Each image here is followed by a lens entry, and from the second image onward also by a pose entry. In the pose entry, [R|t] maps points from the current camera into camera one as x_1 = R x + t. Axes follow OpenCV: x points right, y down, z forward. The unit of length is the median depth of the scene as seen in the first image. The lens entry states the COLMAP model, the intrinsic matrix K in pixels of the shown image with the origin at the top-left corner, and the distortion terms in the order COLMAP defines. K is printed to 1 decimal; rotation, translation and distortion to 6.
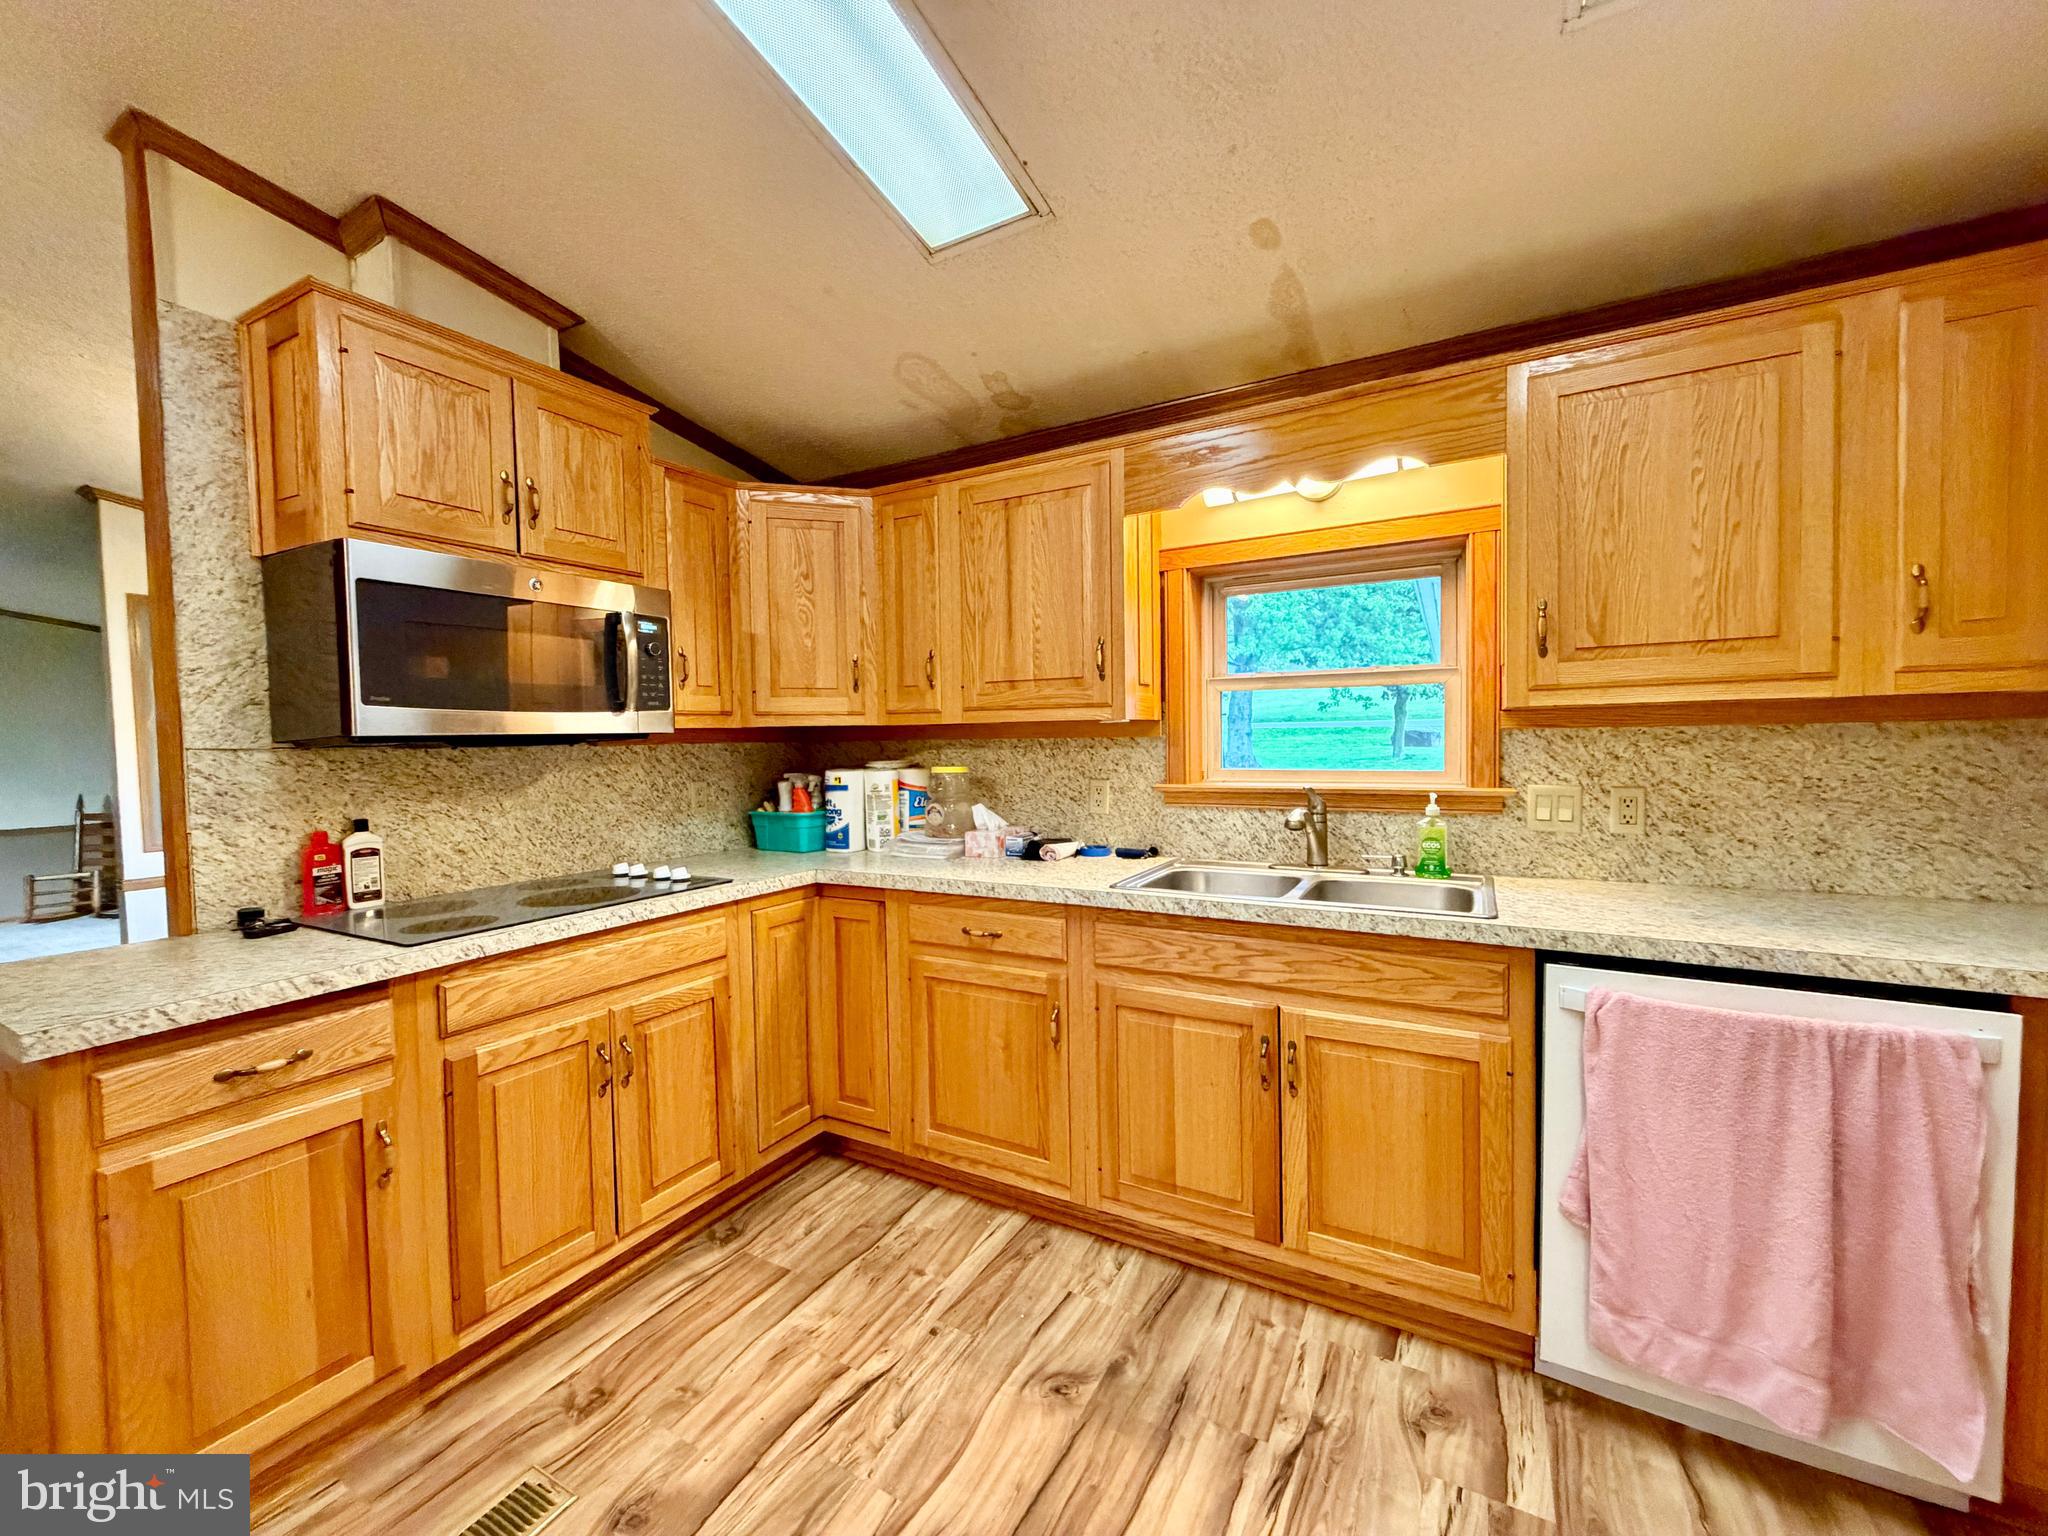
lens RADIAL K [[812.5, 0, 1024.0], [0, 812.5, 768.0], [0, 0, 1]] dist [0.001072, 0.000014]
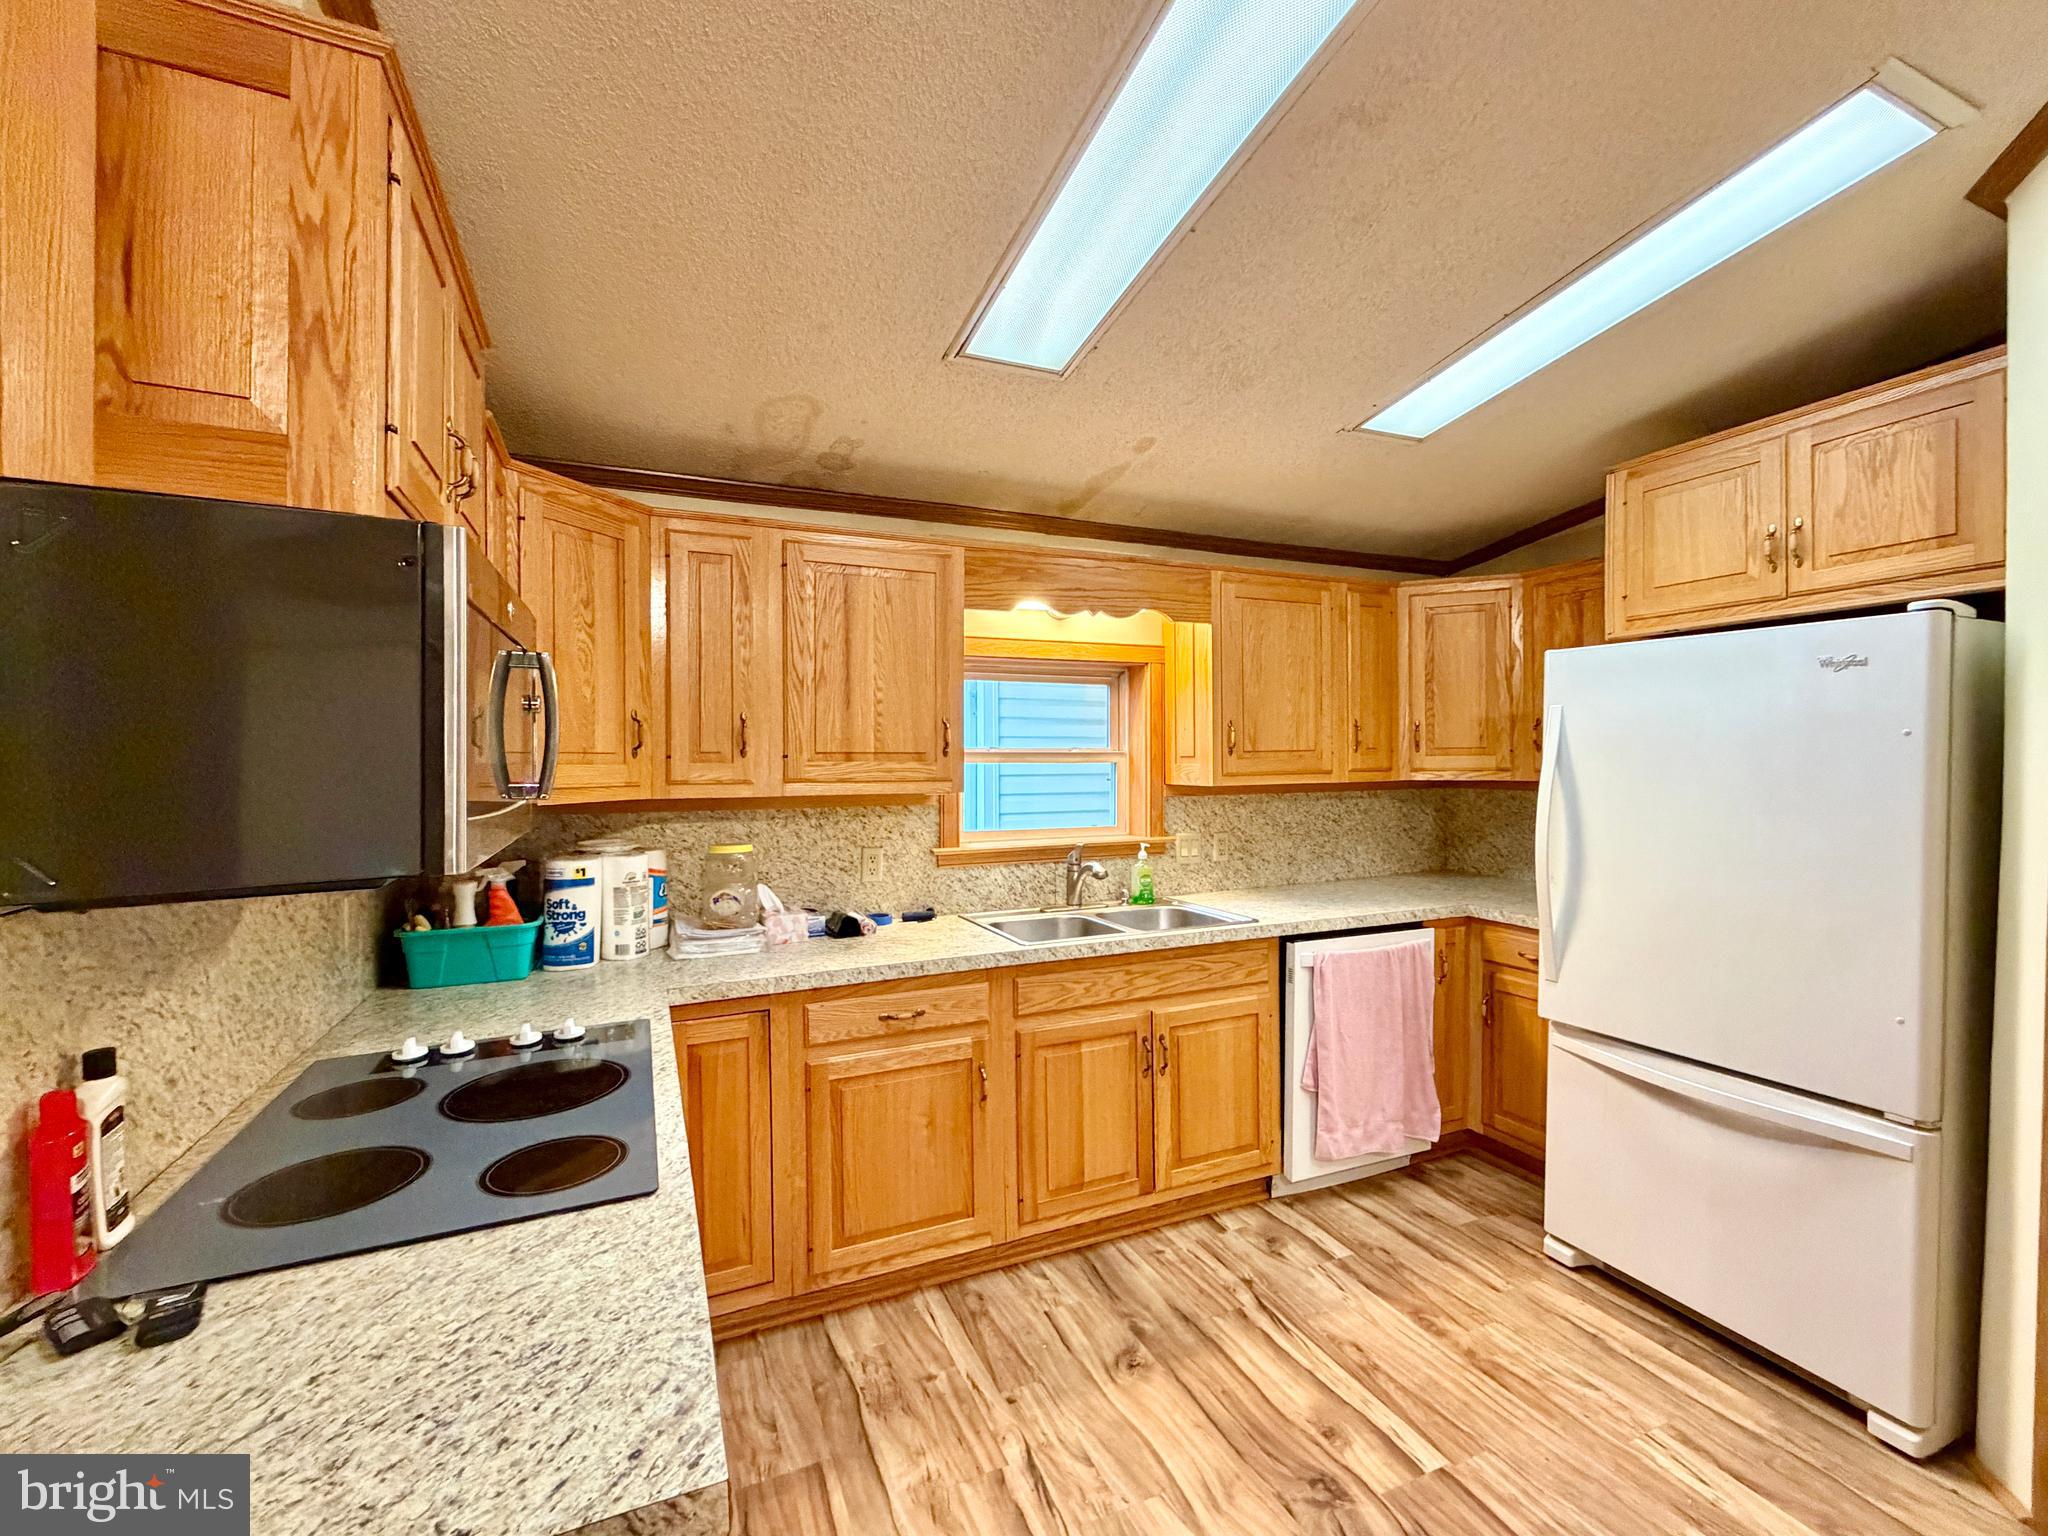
lens RADIAL K [[874.7, 0, 1024.0], [0, 874.7, 768.0], [0, 0, 1]] dist [0.003148, -0.000088]
pose [[0.600417, 0.003554, 0.799679, -0.870742], [0.025038, 0.999416, -0.023240, -0.072264], [-0.799295, 0.033976, 0.599977, 0.256852]]
